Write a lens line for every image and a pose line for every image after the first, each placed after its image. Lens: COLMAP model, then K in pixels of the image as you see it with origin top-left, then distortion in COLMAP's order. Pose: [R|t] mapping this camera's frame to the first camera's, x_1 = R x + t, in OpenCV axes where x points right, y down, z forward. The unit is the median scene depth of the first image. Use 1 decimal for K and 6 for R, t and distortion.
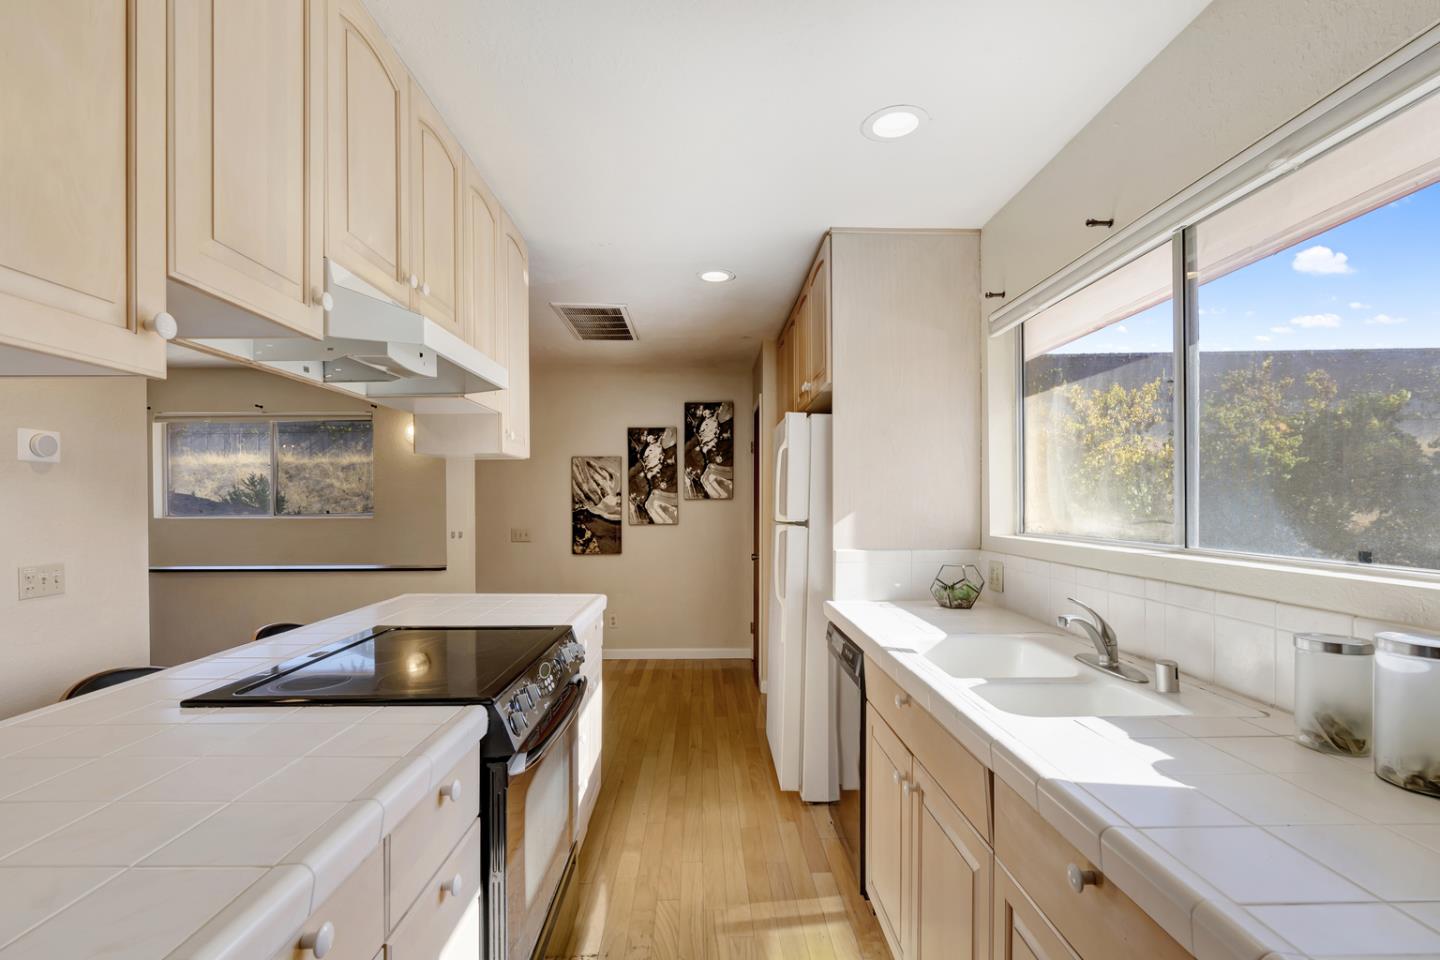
lens RADIAL K [[669.1, 0, 718.9], [0, 669.1, 502.9], [0, 0, 1]] dist [-0.009198, 0.003553]
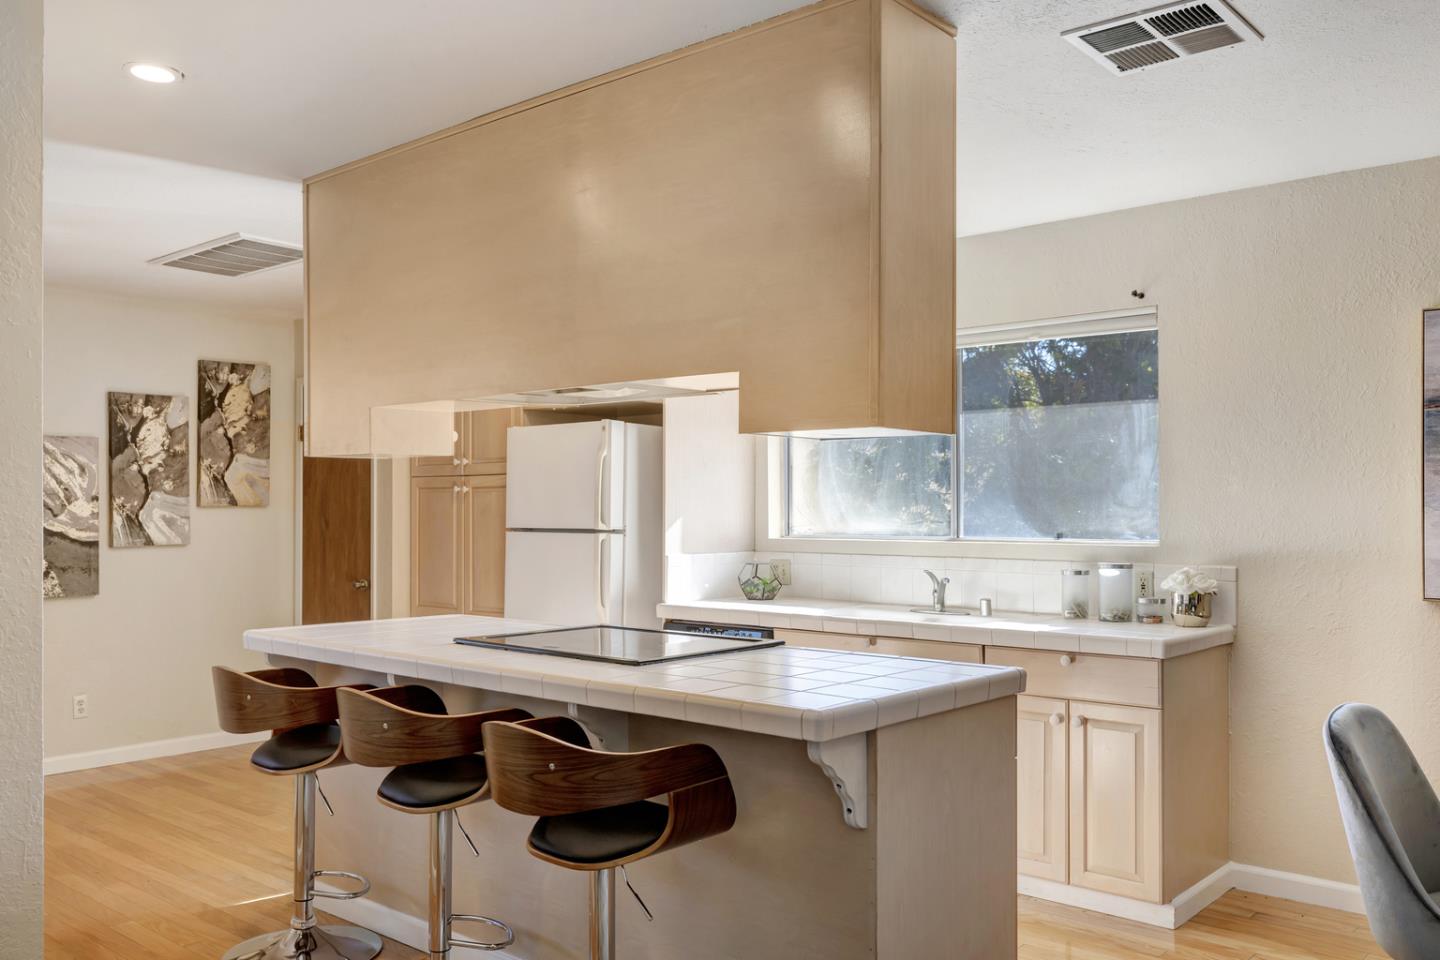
lens RADIAL K [[1196.4, 0, 712.4], [0, 1196.4, 504.1], [0, 0, 1]] dist [0.010716, -0.006077]
pose [[0.666519, 0.001949, 0.745486, -0.594497], [0.003280, 0.999979, -0.005546, 0.000255], [-0.745481, 0.006142, 0.666499, -0.160170]]
